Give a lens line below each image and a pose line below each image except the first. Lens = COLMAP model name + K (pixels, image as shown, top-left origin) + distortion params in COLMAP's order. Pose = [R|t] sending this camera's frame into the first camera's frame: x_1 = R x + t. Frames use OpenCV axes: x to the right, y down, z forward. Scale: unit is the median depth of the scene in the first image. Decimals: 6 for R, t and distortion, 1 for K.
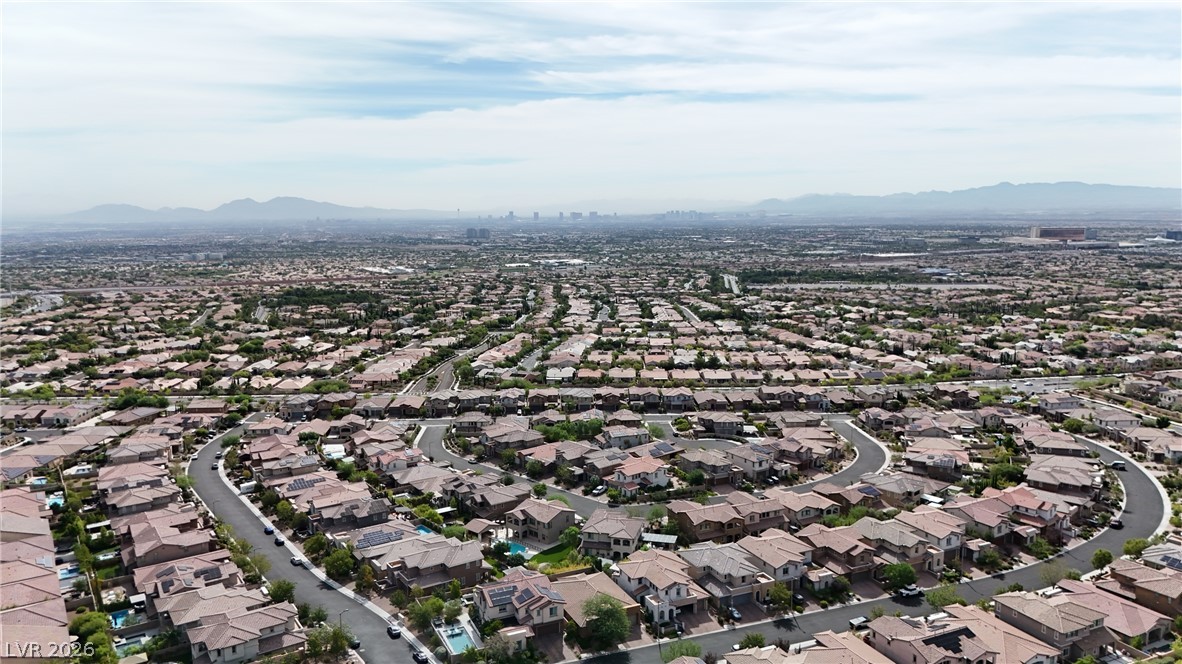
lens RADIAL K [[867.8, 0, 598.0], [0, 867.8, 333.8], [0, 0, 1]] dist [0.082445, -0.085684]
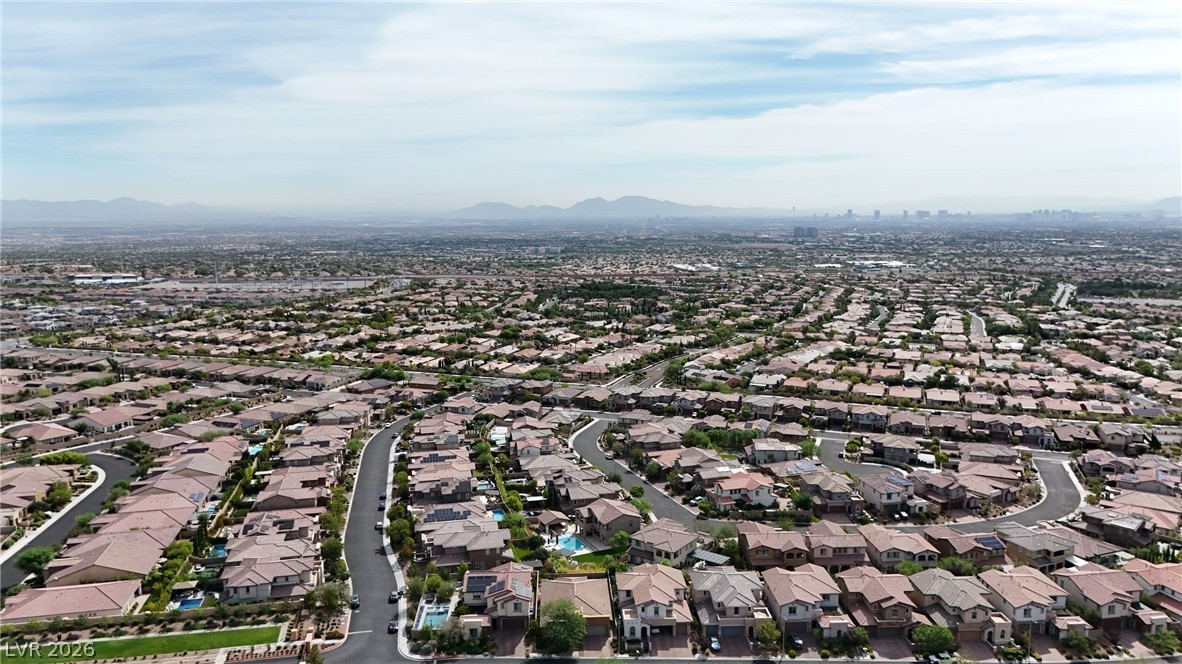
lens RADIAL K [[867.8, 0, 598.0], [0, 867.8, 333.8], [0, 0, 1]] dist [0.082445, -0.085684]
pose [[0.930258, 0.061271, -0.361755, 0.226815], [-0.060562, 0.998076, 0.013308, -0.012579], [0.361874, 0.009529, 0.932178, 0.043756]]
